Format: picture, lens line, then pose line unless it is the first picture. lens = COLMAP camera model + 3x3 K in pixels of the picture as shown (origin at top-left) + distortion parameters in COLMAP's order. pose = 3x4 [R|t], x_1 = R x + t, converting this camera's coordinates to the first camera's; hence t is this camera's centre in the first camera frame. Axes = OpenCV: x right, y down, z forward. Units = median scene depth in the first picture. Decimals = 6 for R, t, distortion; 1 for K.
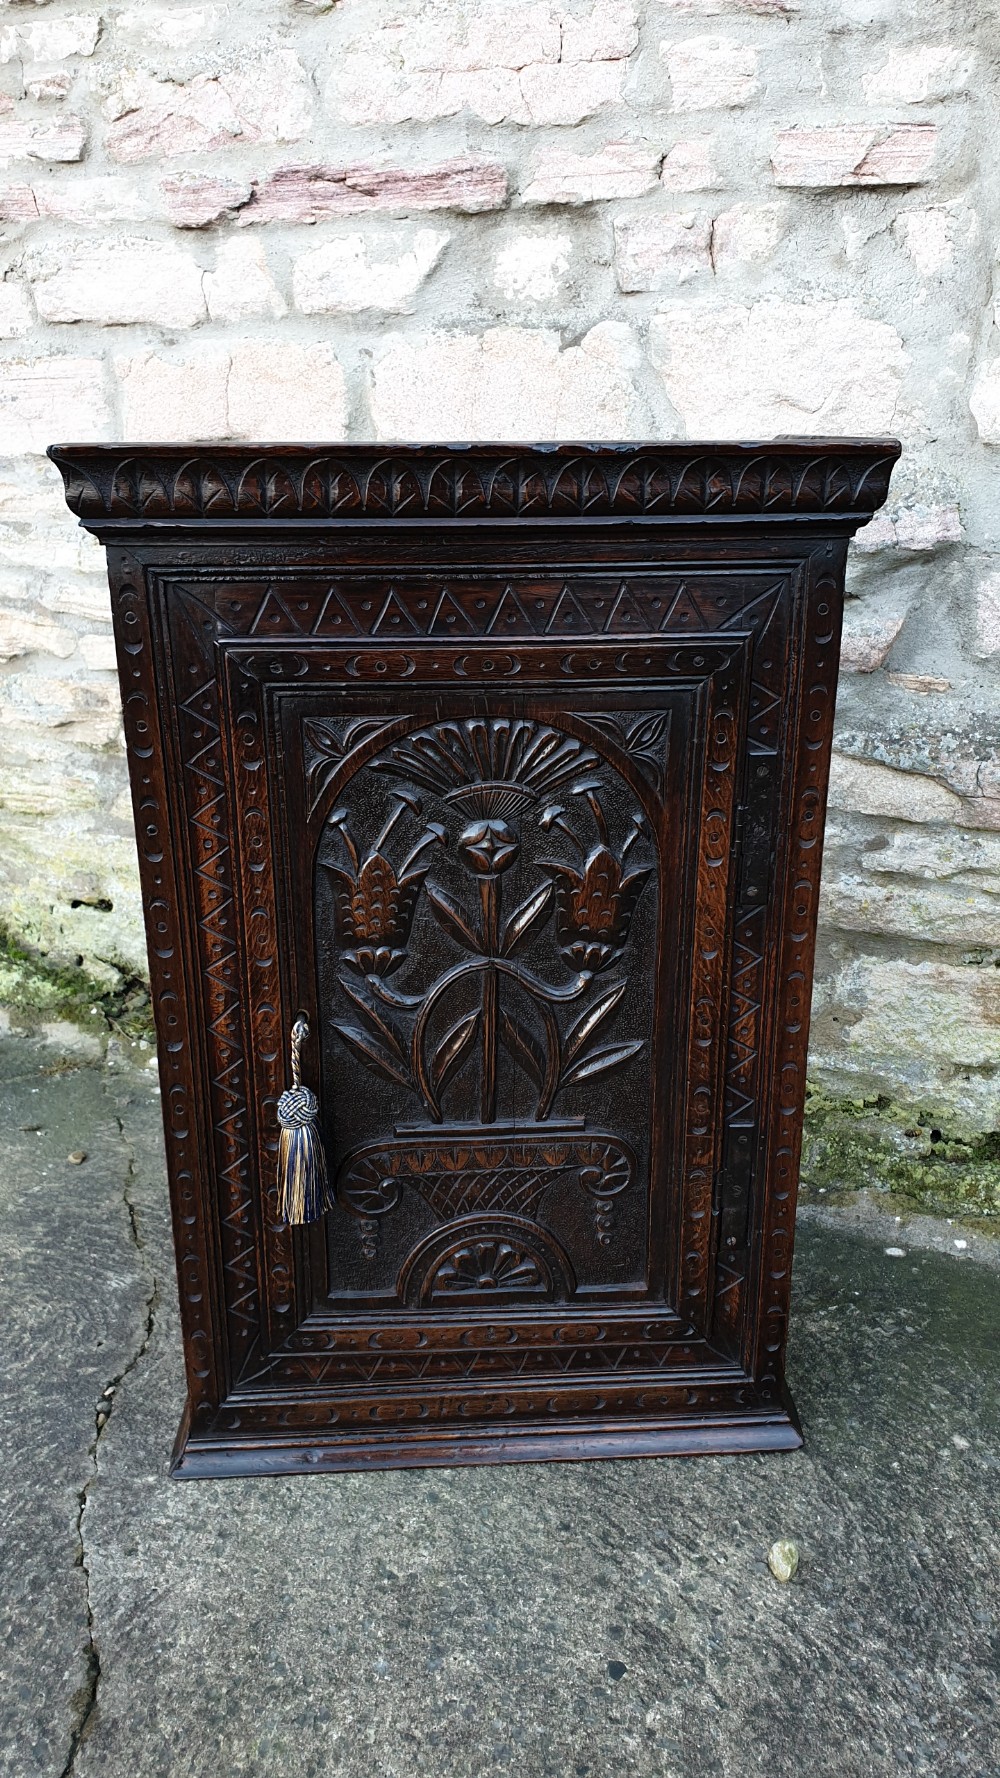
lens RADIAL K [[1394.8, 0, 536.9], [0, 1394.8, 909.8], [0, 0, 1]] dist [-0.018202, 0.043766]
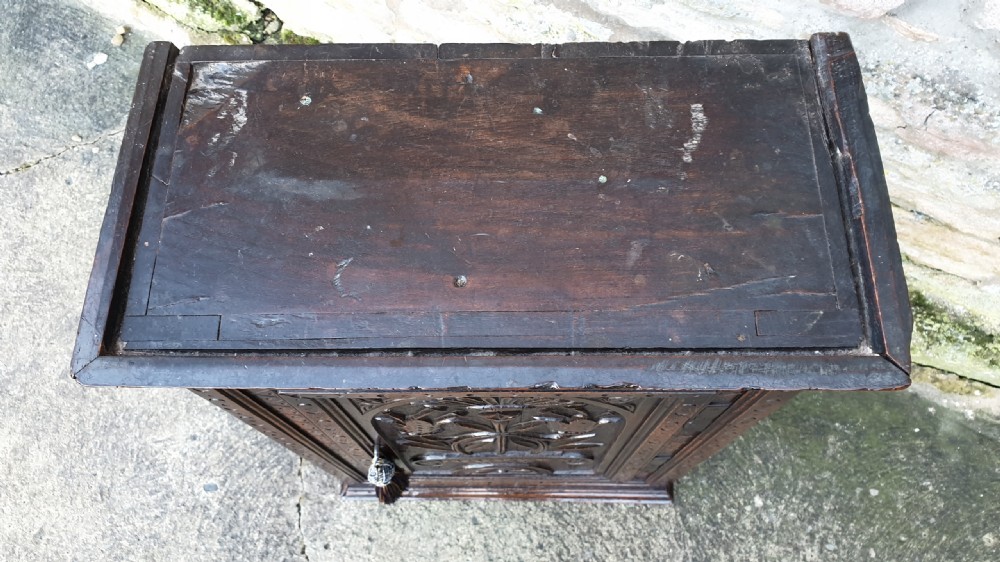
lens RADIAL K [[784.5, 0, 496.1], [0, 784.5, 295.2], [0, 0, 1]] dist [-0.018202, 0.043766]
pose [[0.996174, 0.060649, -0.062921, 0.005881], [0.008151, 0.652371, 0.757856, -0.637990], [0.087012, -0.755469, 0.649381, 0.542142]]
